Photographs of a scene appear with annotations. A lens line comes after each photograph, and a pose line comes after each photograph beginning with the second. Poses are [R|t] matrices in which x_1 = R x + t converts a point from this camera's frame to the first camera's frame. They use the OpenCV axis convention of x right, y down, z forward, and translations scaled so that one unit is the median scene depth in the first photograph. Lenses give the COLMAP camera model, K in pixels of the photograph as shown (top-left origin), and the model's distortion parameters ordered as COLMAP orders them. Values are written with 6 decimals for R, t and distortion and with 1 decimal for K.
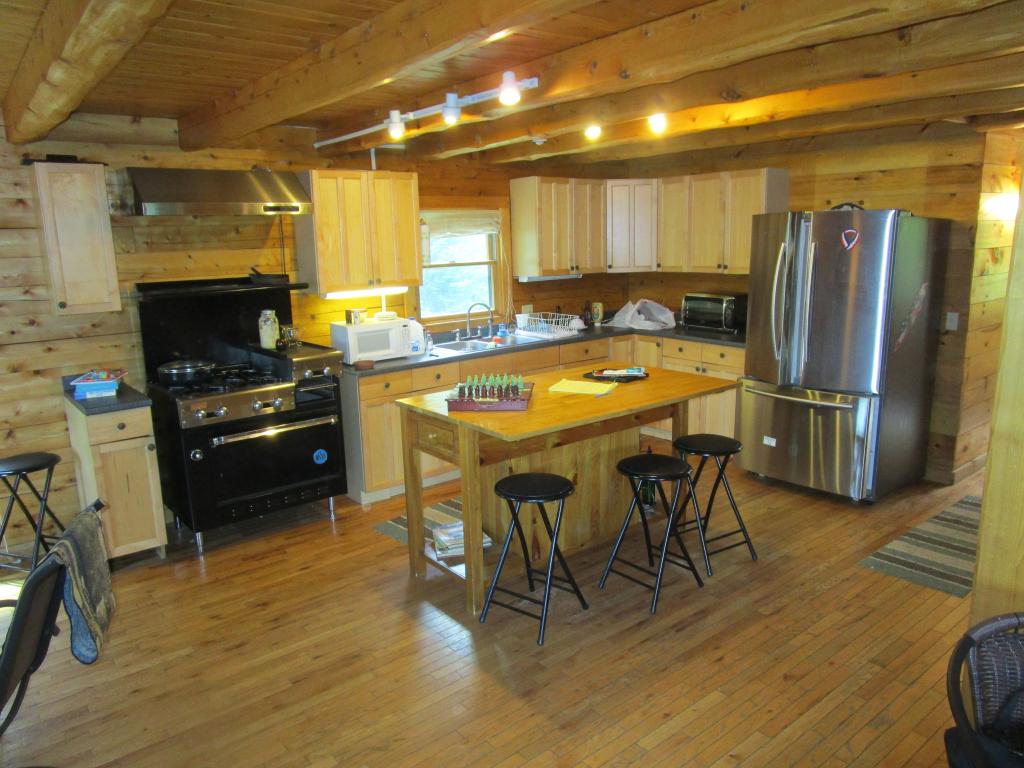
lens RADIAL K [[728.0, 0, 510.8], [0, 728.0, 386.8], [0, 0, 1]] dist [-0.028597, -0.000431]
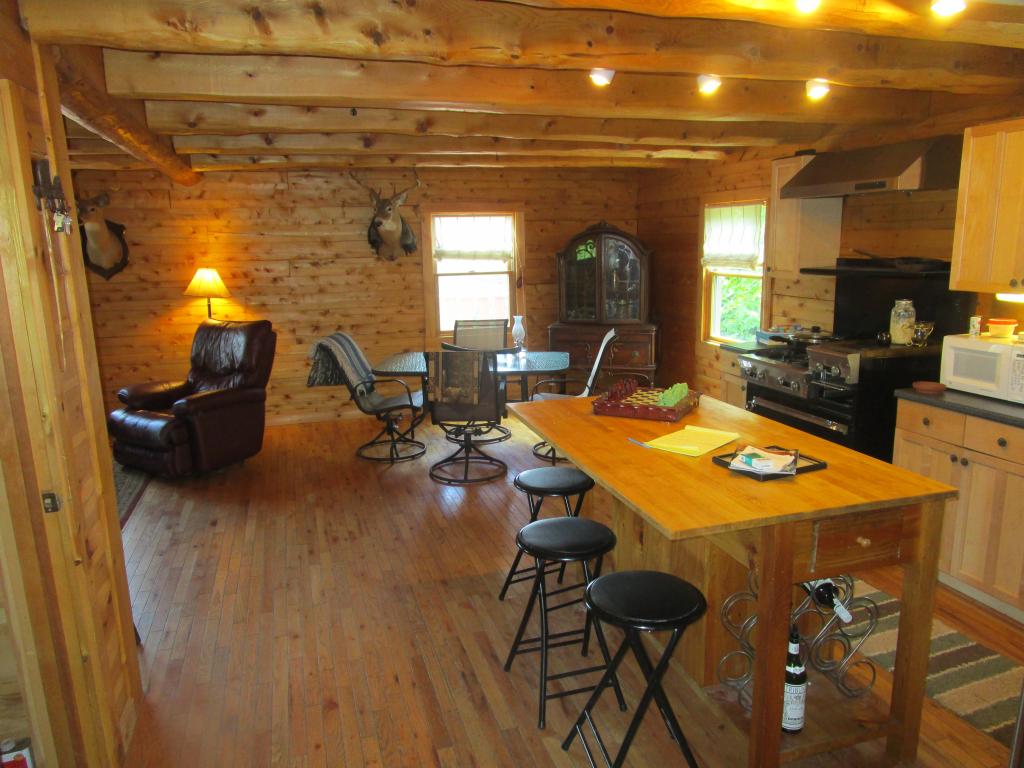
lens RADIAL K [[728.0, 0, 512.1], [0, 728.0, 384.9], [0, 0, 1]] dist [-0.028597, -0.000431]
pose [[-0.375786, 0.217688, -0.900776, 0.913387], [-0.153512, 0.943966, 0.292168, -0.267365], [0.913903, 0.248072, -0.321312, 1.218930]]
